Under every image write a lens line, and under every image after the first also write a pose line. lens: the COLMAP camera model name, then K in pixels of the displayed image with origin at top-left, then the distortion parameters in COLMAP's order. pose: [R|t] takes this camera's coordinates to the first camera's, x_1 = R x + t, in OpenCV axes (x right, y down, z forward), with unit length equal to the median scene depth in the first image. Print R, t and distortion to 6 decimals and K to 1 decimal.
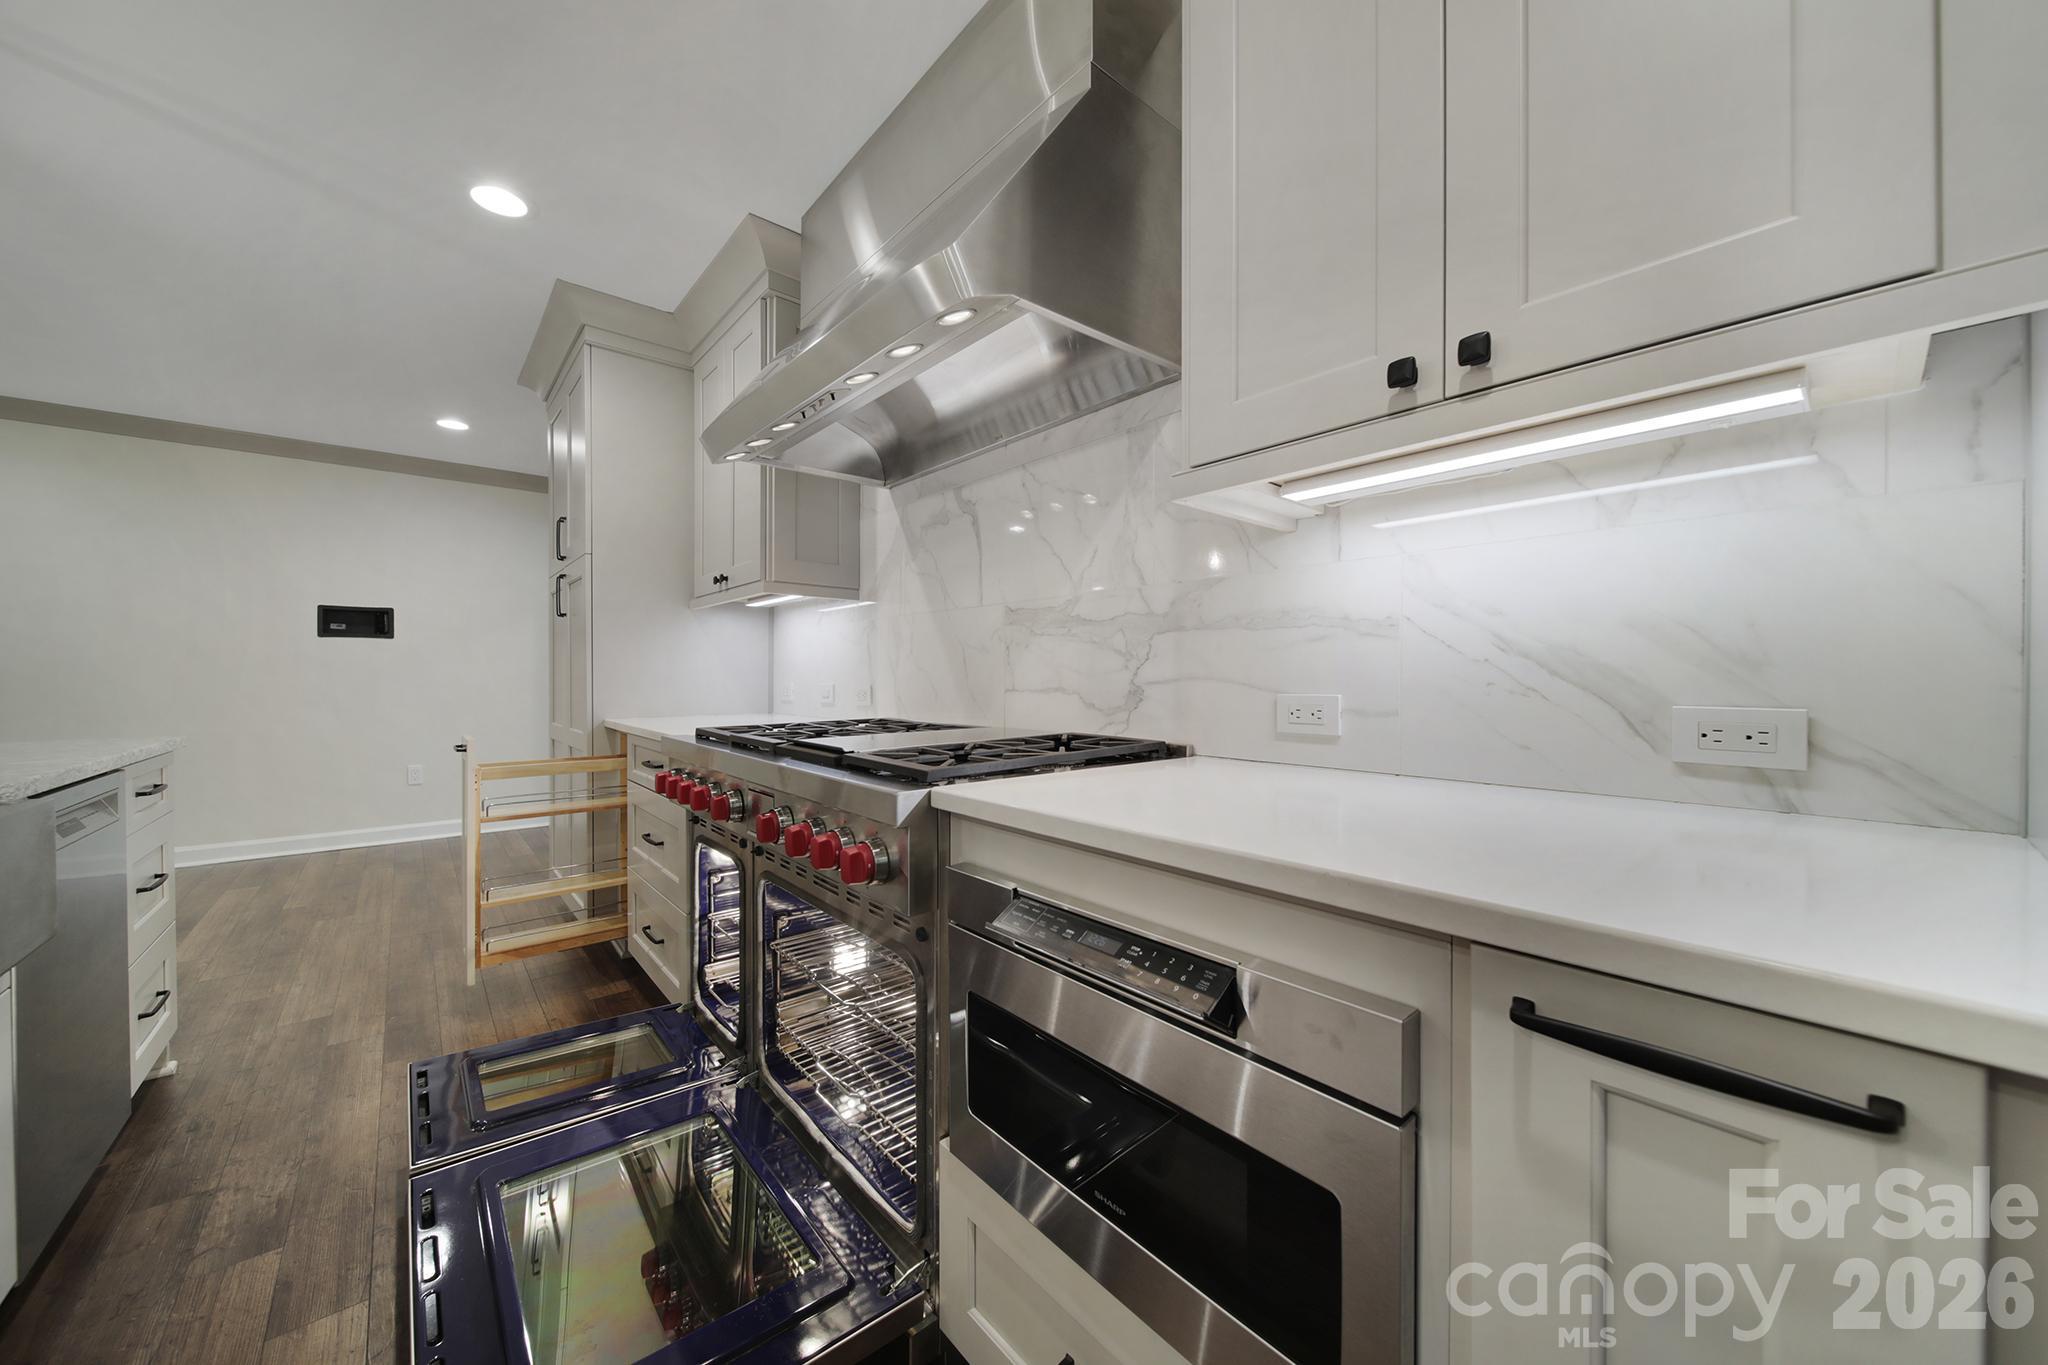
lens RADIAL K [[727.4, 0, 1027.2], [0, 727.4, 676.4], [0, 0, 1]] dist [-0.001674, -0.000298]
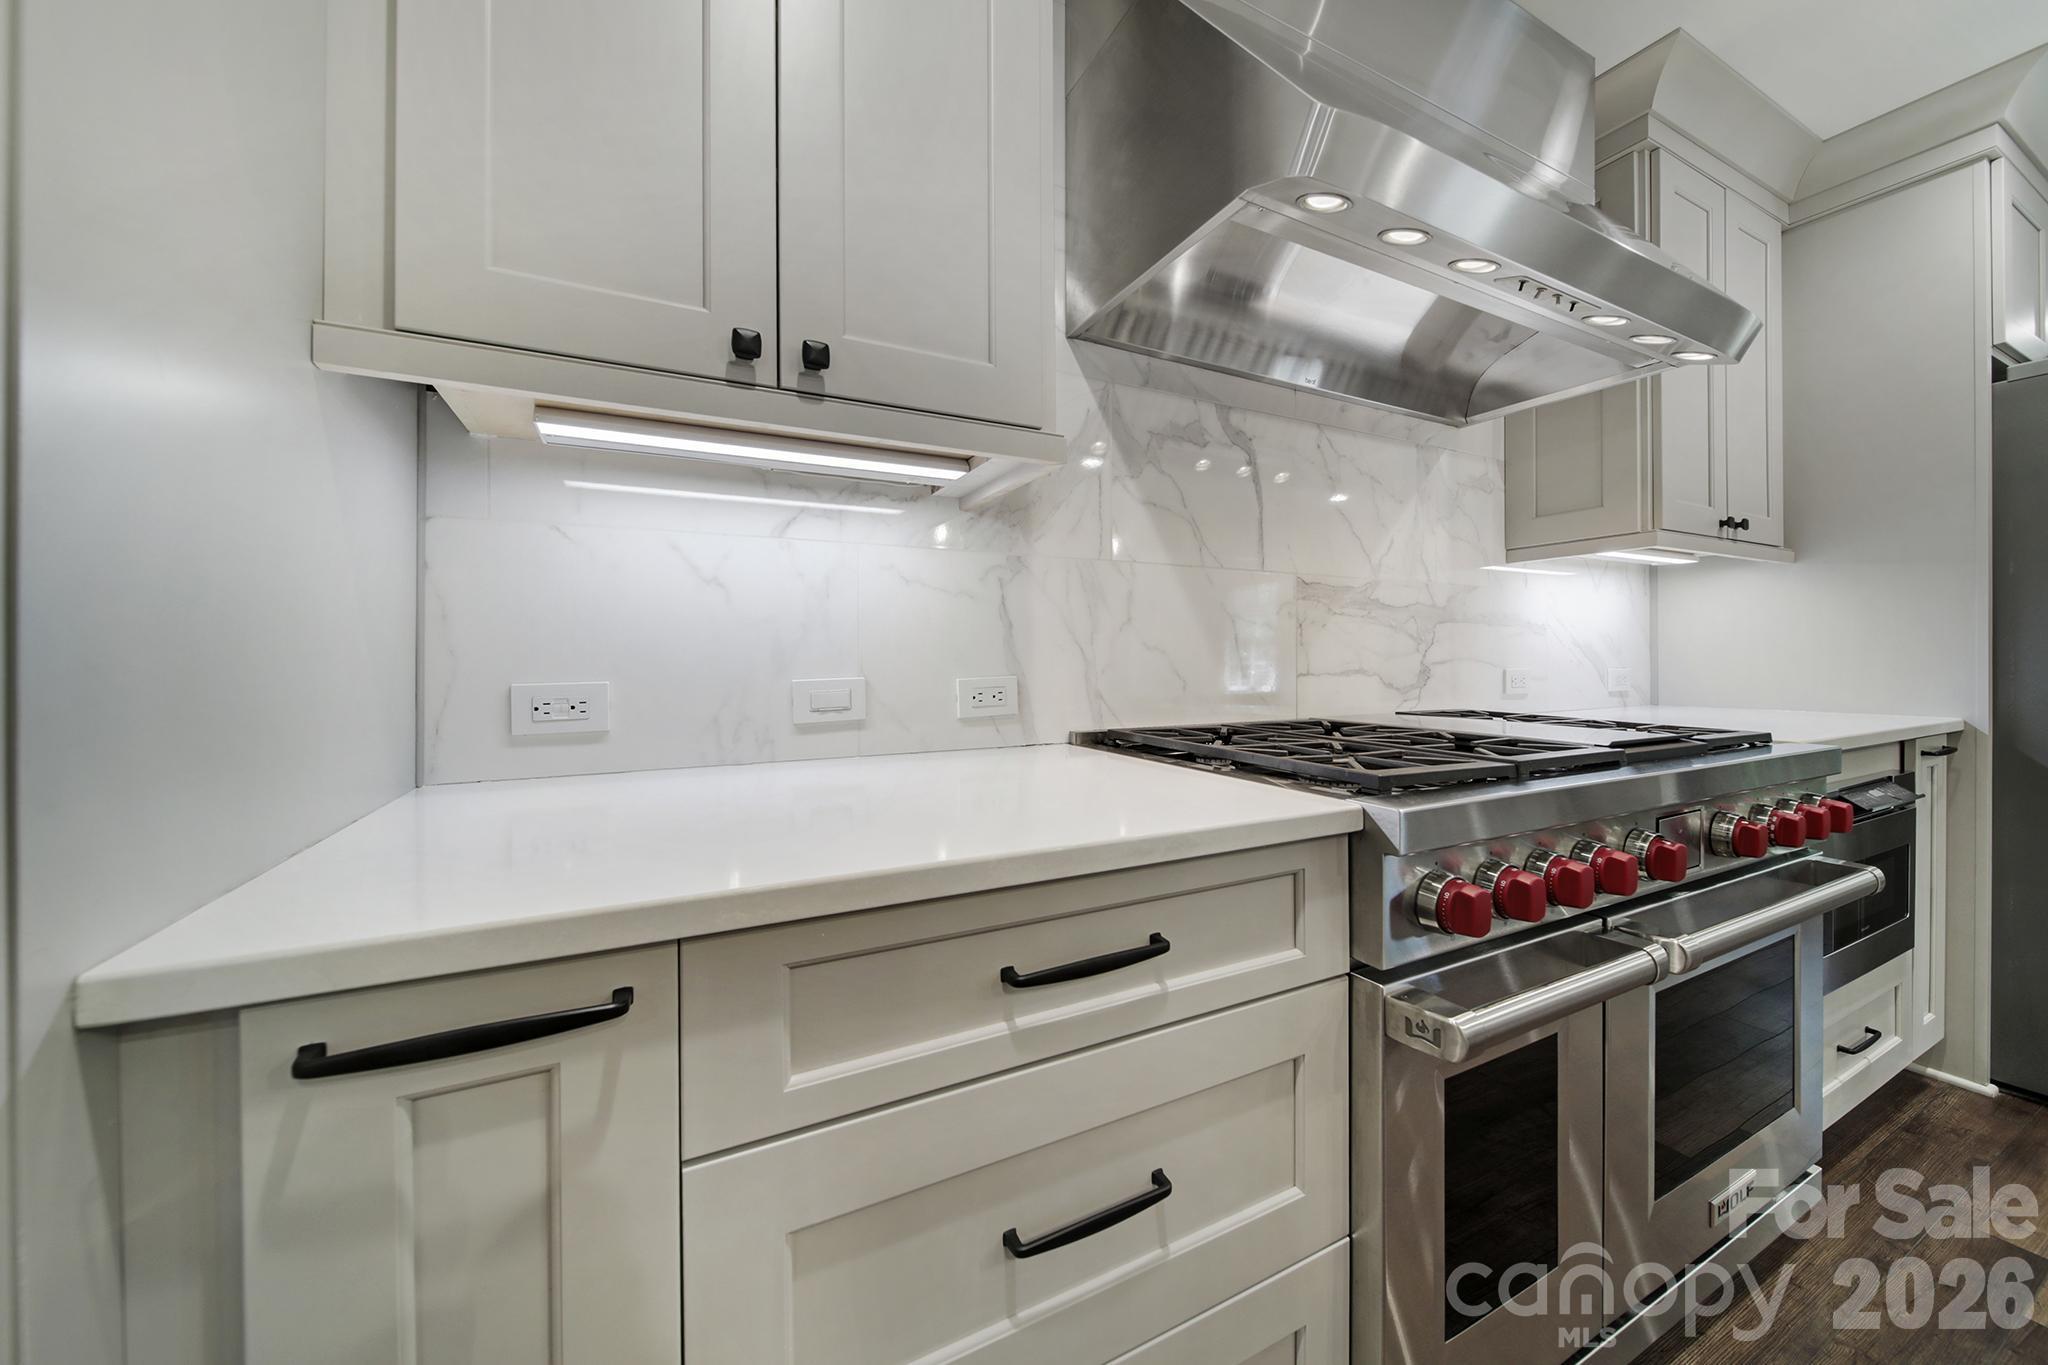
lens RADIAL K [[734.1, 0, 1035.3], [0, 734.1, 658.9], [0, 0, 1]] dist [0.000315, -0.000073]
pose [[0.232815, -0.002591, 0.972518, -0.895829], [0.003154, 0.999993, 0.001910, -0.002003], [-0.972516, 0.002623, 0.232821, 1.039513]]
